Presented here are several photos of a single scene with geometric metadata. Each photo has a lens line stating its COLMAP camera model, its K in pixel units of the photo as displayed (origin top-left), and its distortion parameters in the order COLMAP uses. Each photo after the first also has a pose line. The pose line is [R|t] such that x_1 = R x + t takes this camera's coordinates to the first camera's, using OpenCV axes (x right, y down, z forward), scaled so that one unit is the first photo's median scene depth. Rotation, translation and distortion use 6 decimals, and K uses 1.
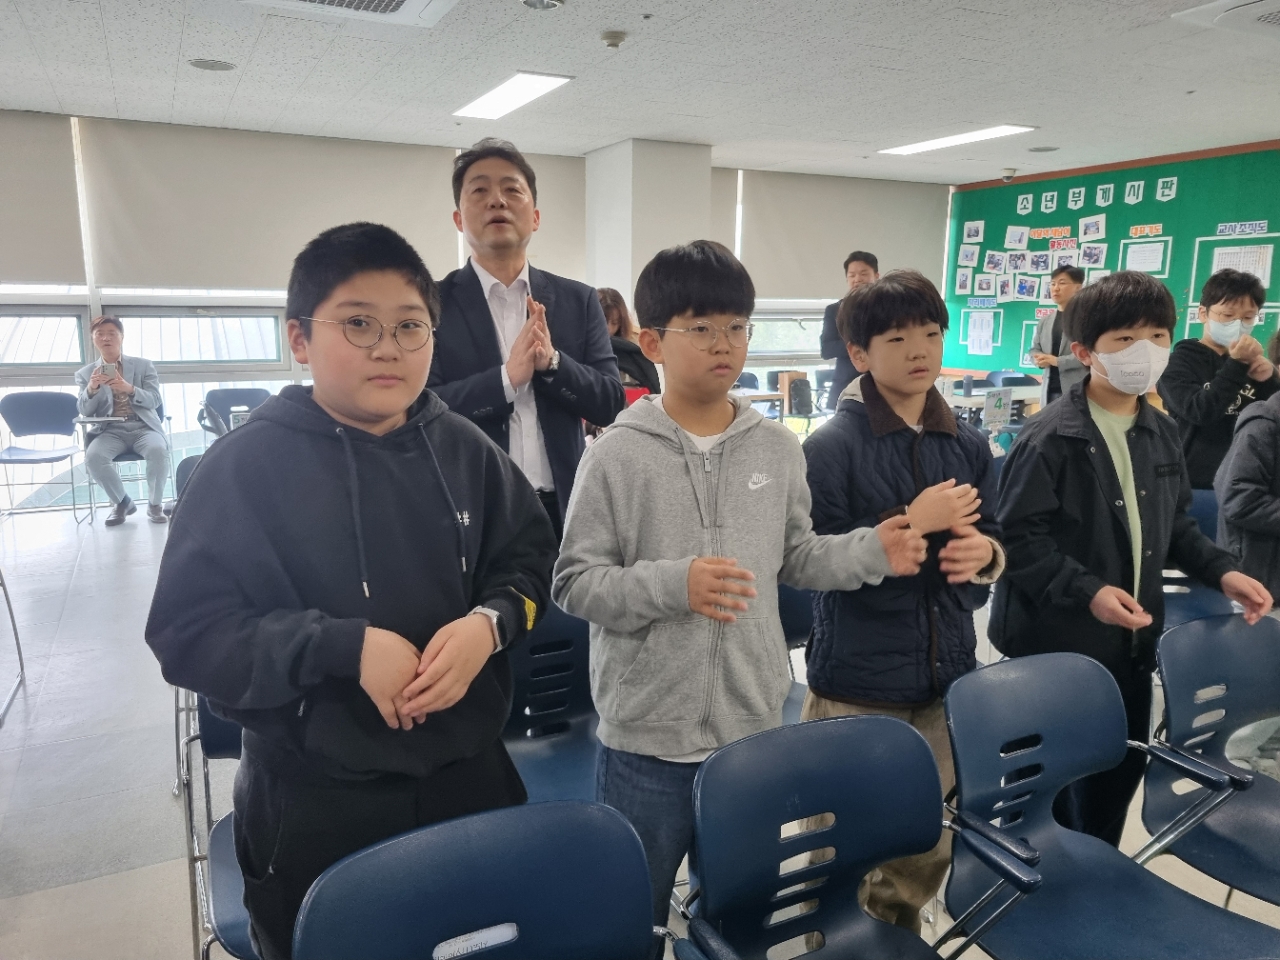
lens RADIAL K [[949.5, 0, 633.7], [0, 949.5, 477.2], [0, 0, 1]] dist [0.048441, -0.033446]
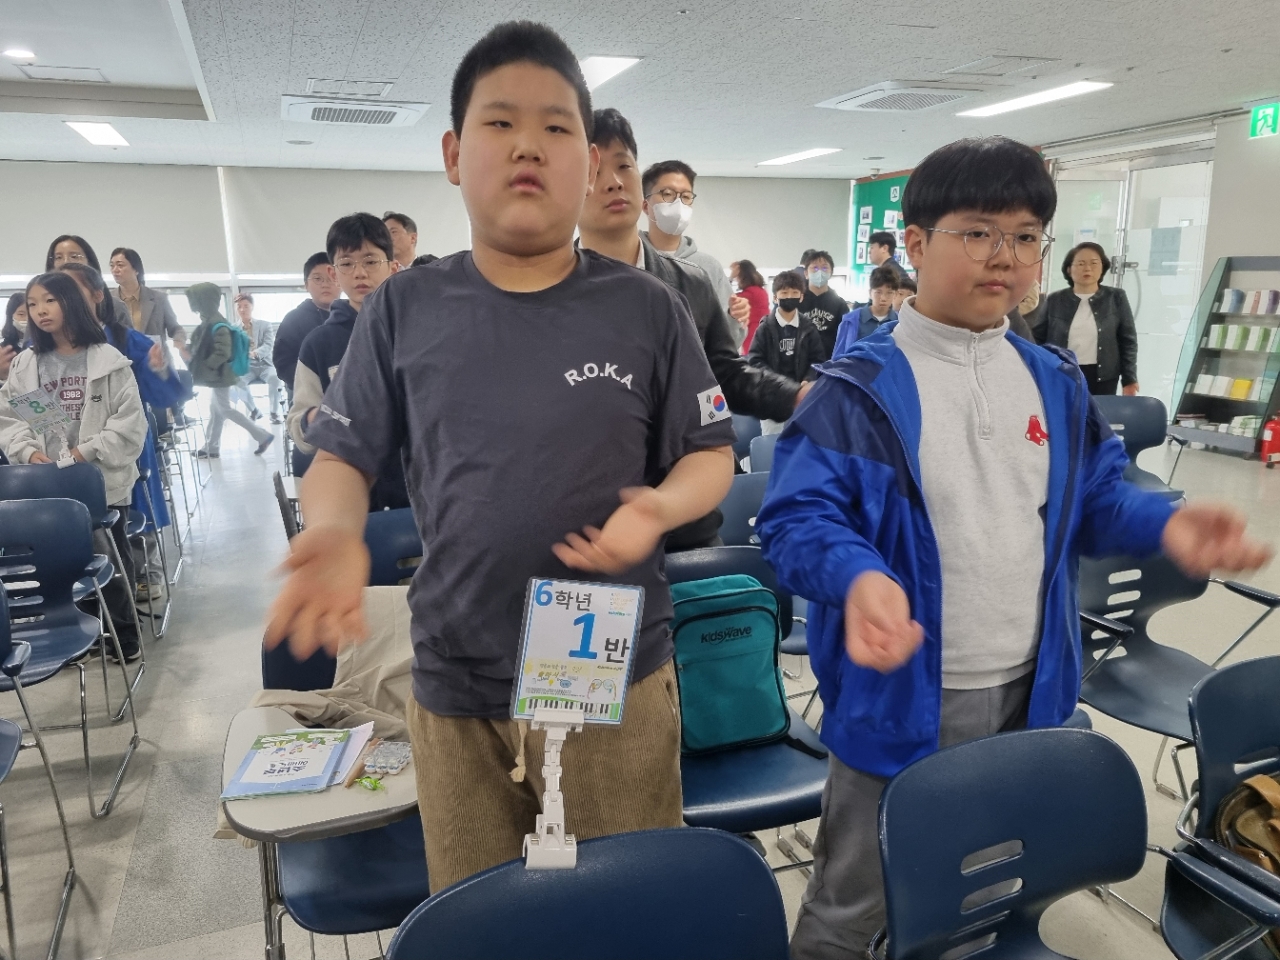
lens RADIAL K [[949.5, 0, 640.4], [0, 949.5, 482.2], [0, 0, 1]] dist [0.048441, -0.033446]
pose [[0.995139, -0.006177, -0.098287, 0.236403], [0.009044, 0.999546, 0.028743, 0.095617], [0.098065, -0.029493, 0.994743, -0.471669]]
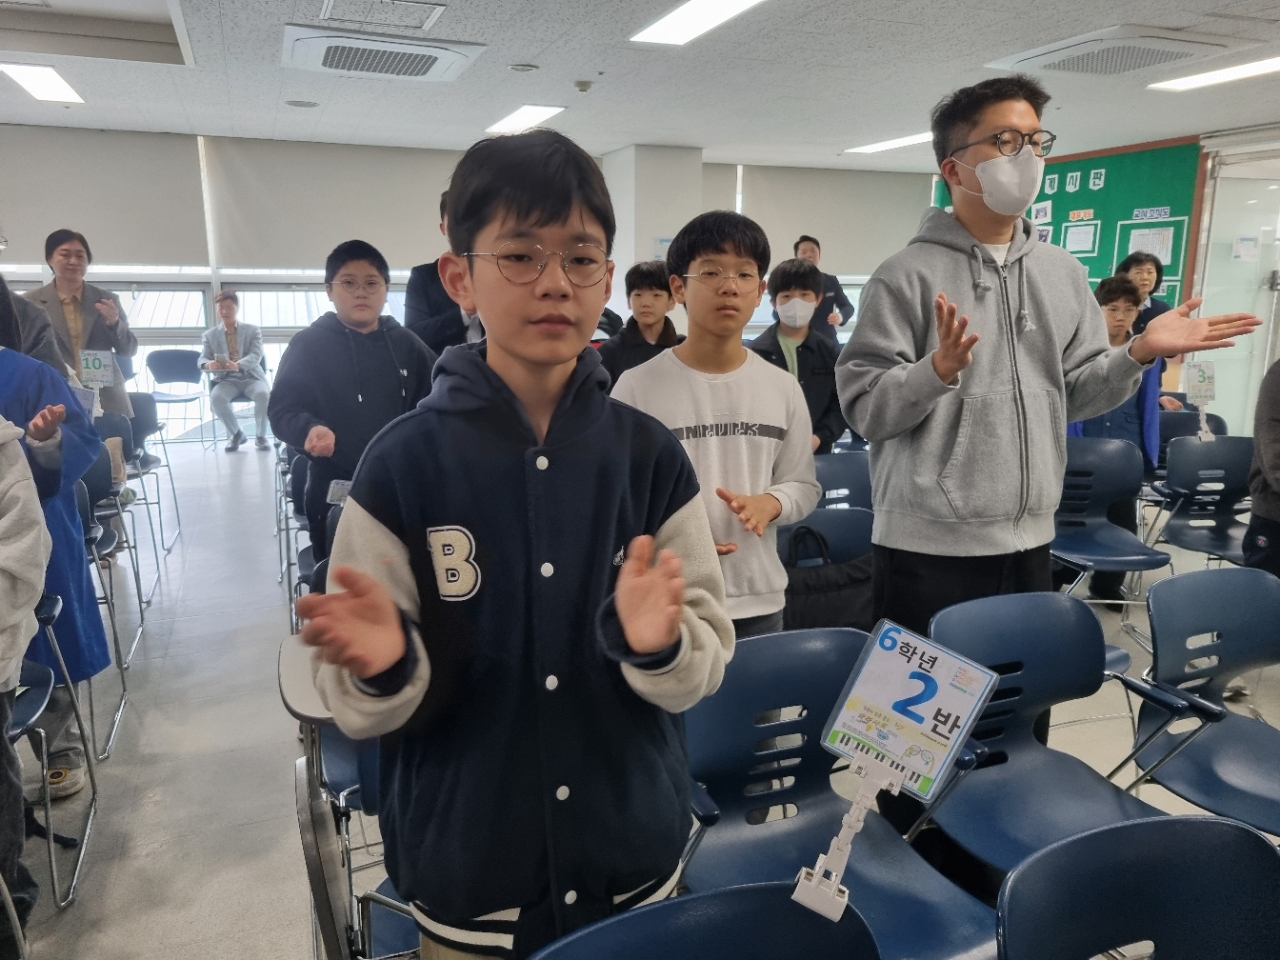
lens RADIAL K [[949.5, 0, 642.5], [0, 949.5, 482.4], [0, 0, 1]] dist [0.048441, -0.033446]
pose [[0.996886, 0.012820, -0.077807, 0.108719], [-0.010720, 0.999568, 0.027351, 0.045738], [0.078124, -0.026432, 0.996593, -0.232909]]
